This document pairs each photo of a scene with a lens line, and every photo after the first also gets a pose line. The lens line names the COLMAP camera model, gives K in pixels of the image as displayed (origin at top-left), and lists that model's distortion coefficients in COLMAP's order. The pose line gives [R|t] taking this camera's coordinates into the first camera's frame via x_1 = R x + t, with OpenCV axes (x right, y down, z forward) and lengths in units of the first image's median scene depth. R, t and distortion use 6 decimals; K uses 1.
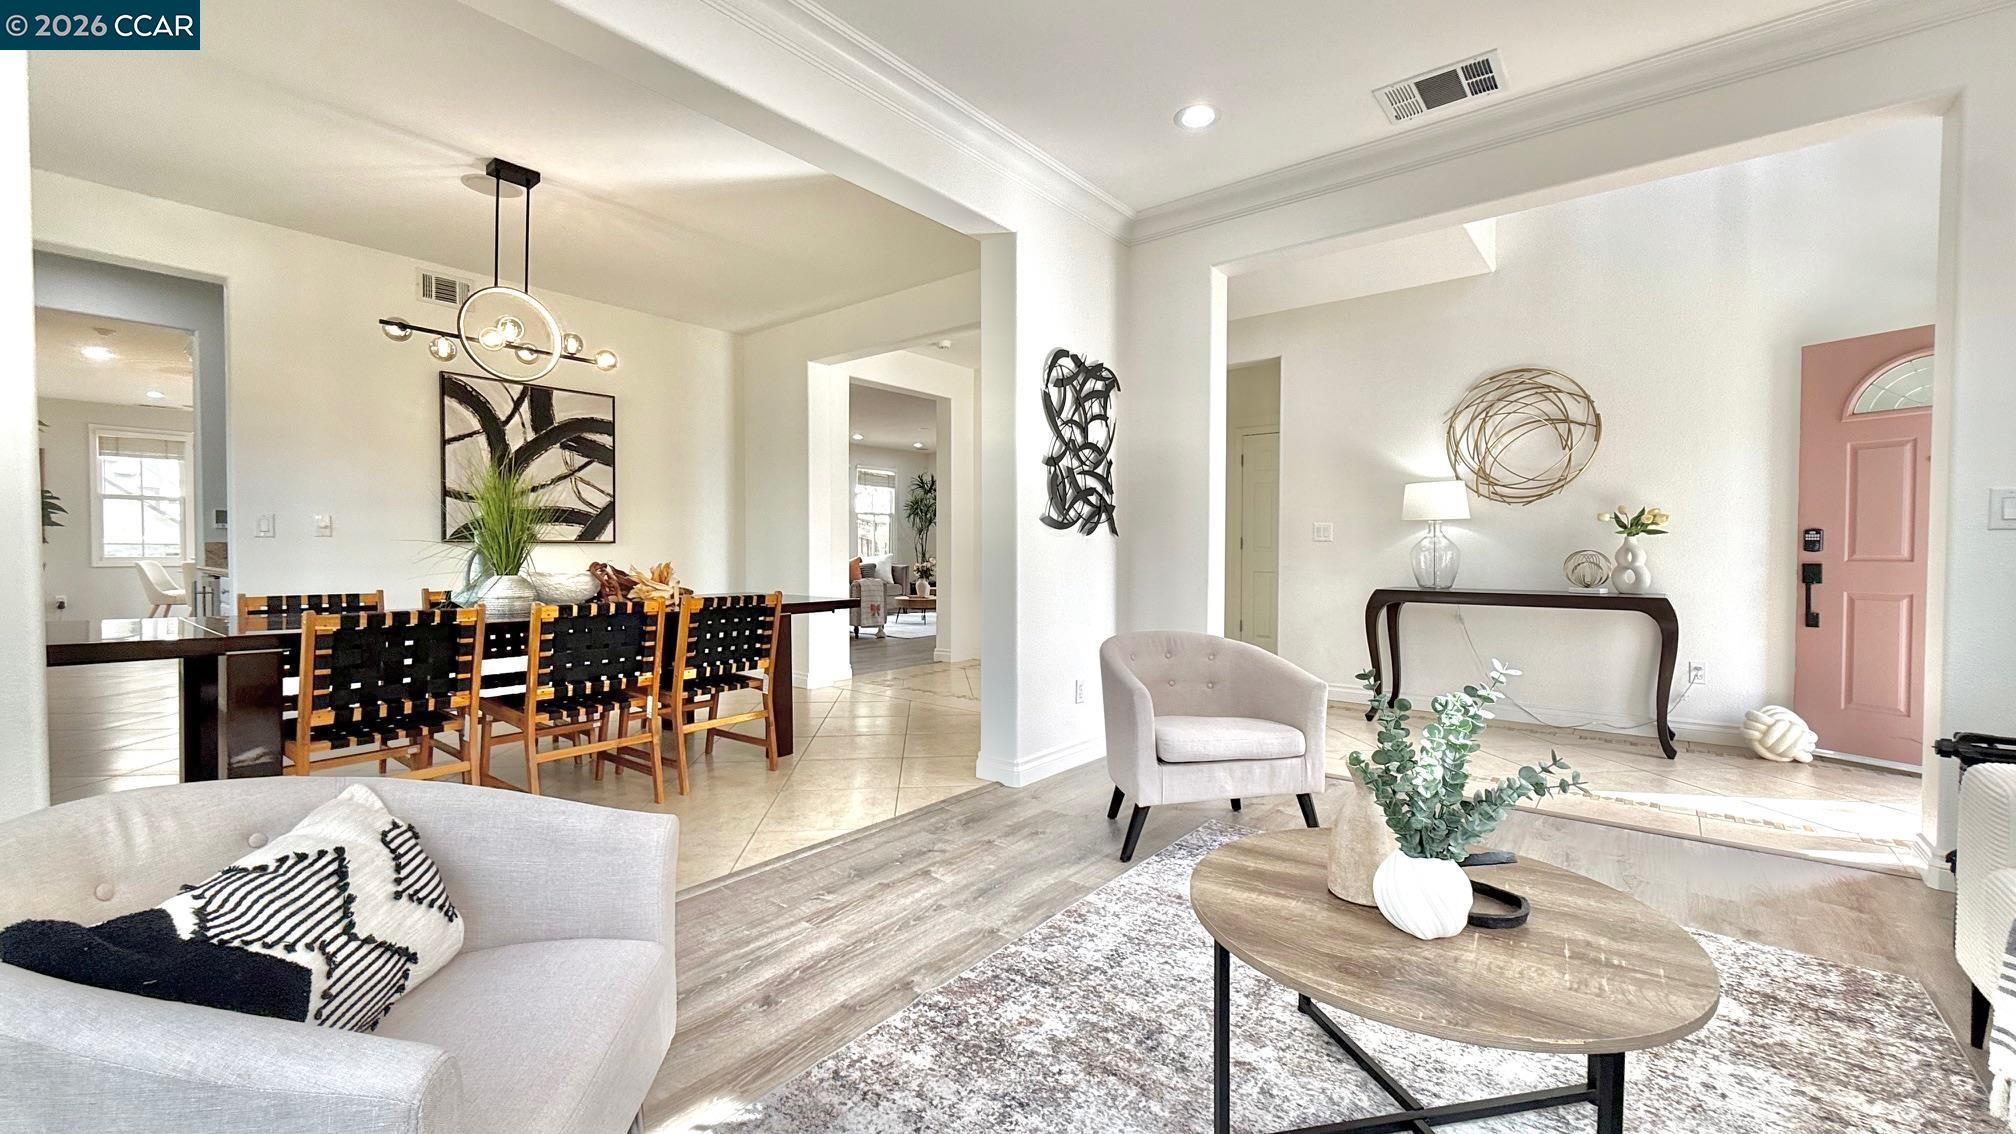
lens RADIAL K [[819.4, 0, 1009.1], [0, 819.4, 561.2], [0, 0, 1]] dist [-0.000570, -0.000038]
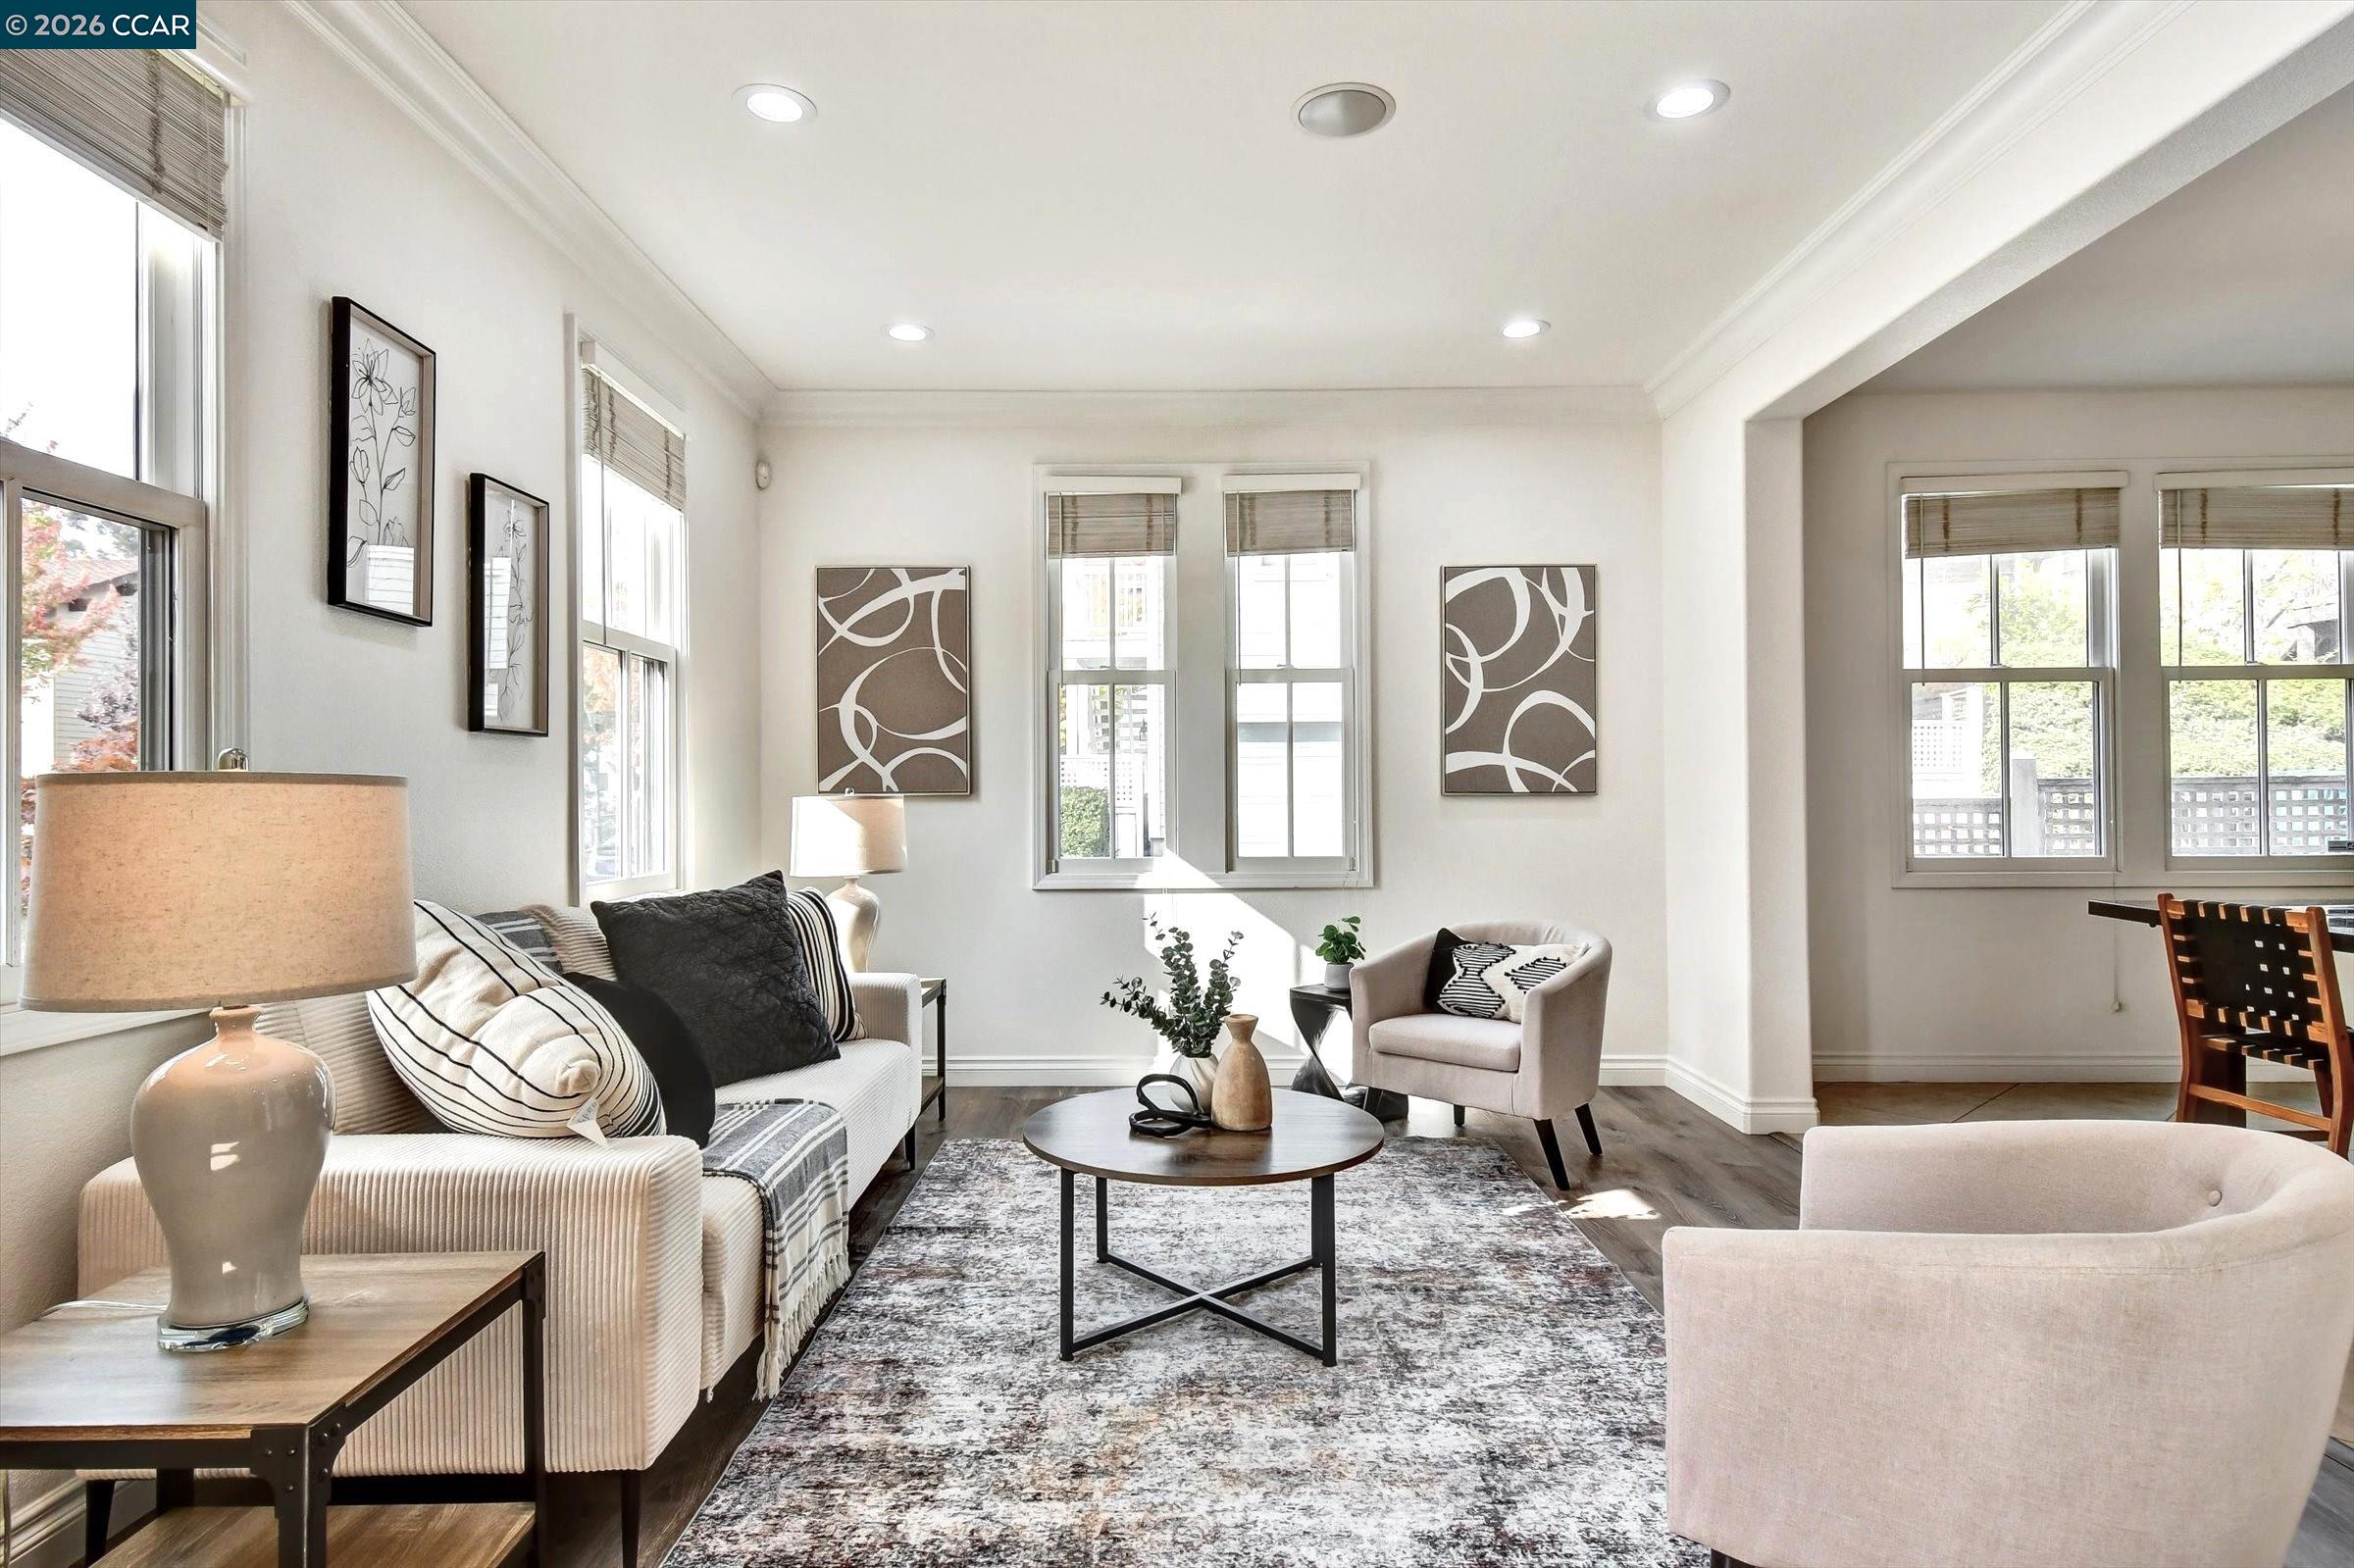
lens RADIAL K [[1043.3, 0, 1170.9], [0, 1043.3, 788.9], [0, 0, 1]] dist [-0.001604, -0.000511]
pose [[-0.776374, -0.005236, -0.630251, 1.146636], [-0.009254, 0.999952, 0.003093, -0.074781], [0.630204, 0.008234, -0.776386, 1.628449]]
